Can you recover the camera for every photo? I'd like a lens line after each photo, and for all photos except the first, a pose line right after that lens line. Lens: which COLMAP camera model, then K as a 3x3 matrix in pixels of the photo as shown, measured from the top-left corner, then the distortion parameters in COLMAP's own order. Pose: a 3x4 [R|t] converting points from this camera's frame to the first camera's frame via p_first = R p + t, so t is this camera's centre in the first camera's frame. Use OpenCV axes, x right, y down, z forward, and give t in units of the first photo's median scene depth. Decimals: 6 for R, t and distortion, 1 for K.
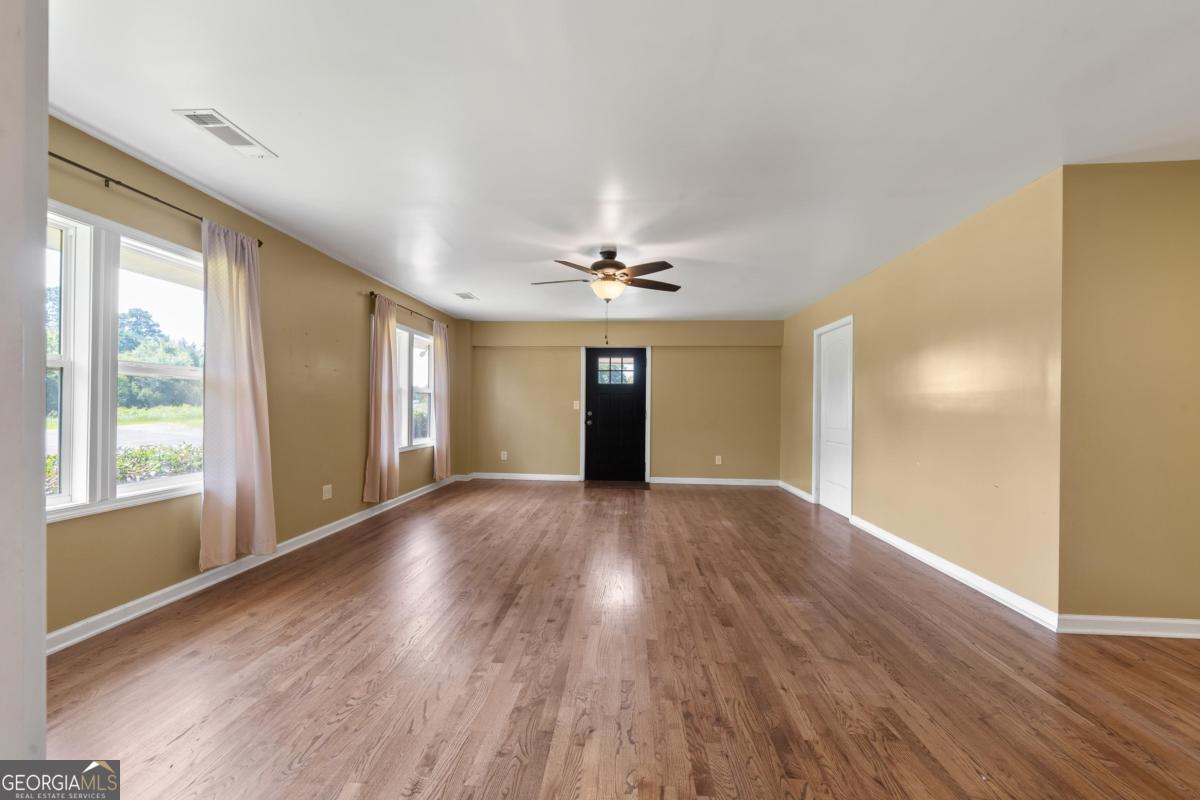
lens RADIAL K [[481.9, 0, 584.3], [0, 481.9, 406.0], [0, 0, 1]] dist [-0.000195, -0.000073]
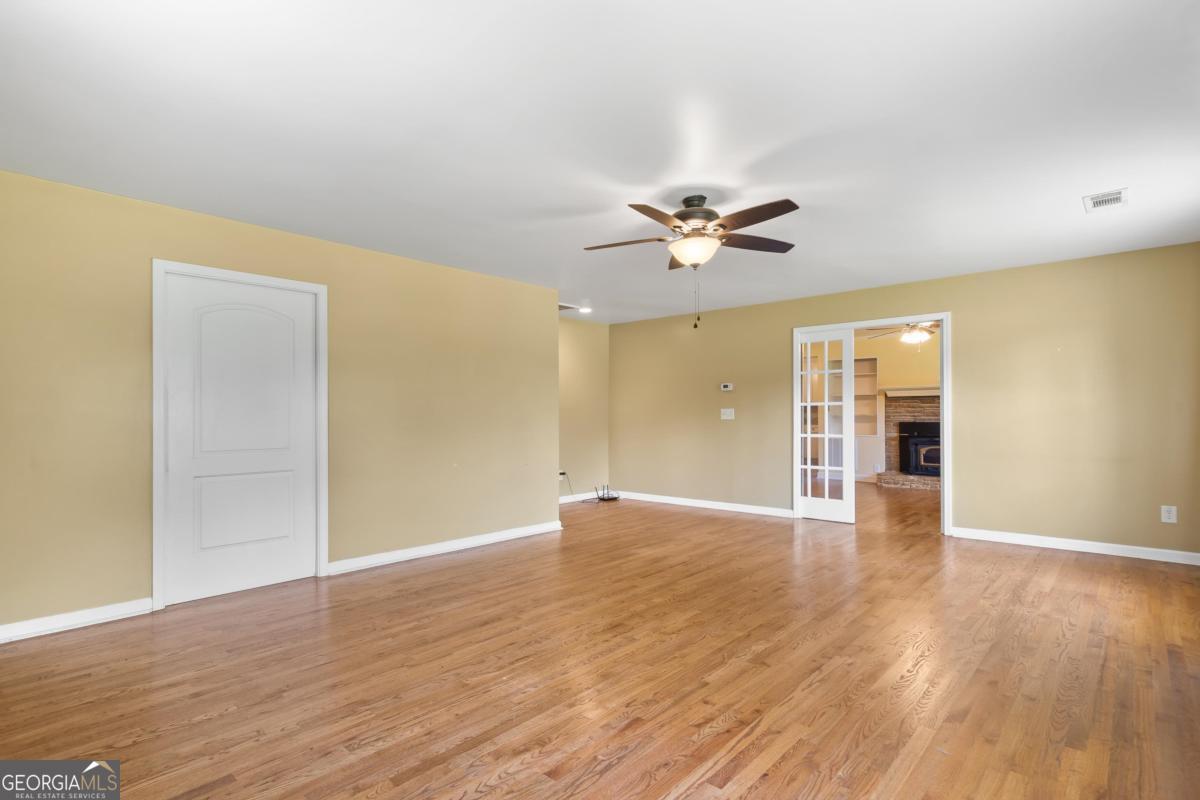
lens RADIAL K [[599.8, 0, 586.2], [0, 599.8, 415.0], [0, 0, 1]] dist [0.003226, 0.000595]
pose [[-0.796223, -0.006980, 0.604963, -0.294400], [-0.005300, 0.999976, 0.004562, -0.003470], [-0.604980, 0.000426, -0.796240, 1.481215]]
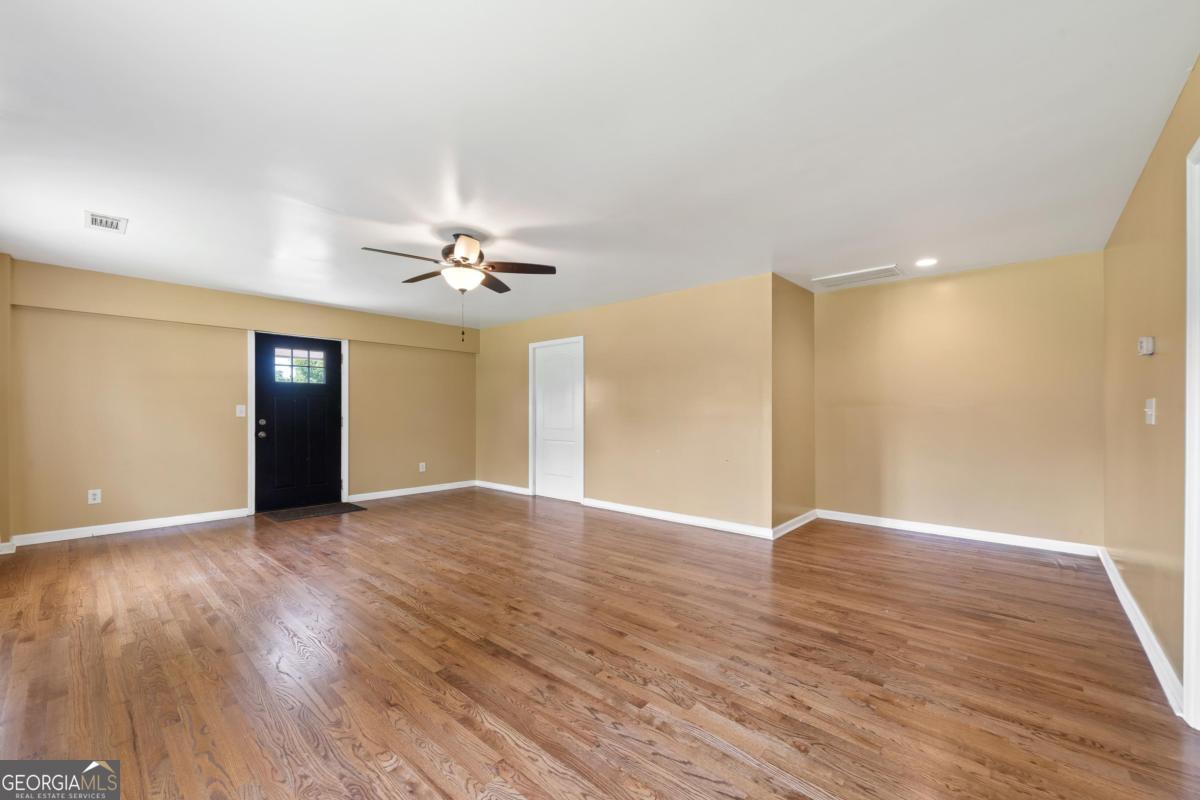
lens RADIAL K [[481.9, 0, 584.3], [0, 481.9, 406.0], [0, 0, 1]] dist [-0.000195, -0.000073]
pose [[0.611948, -0.000482, 0.790898, -0.420149], [0.005126, 0.999981, -0.003356, -0.006412], [-0.790882, 0.006108, 0.611939, 0.240957]]
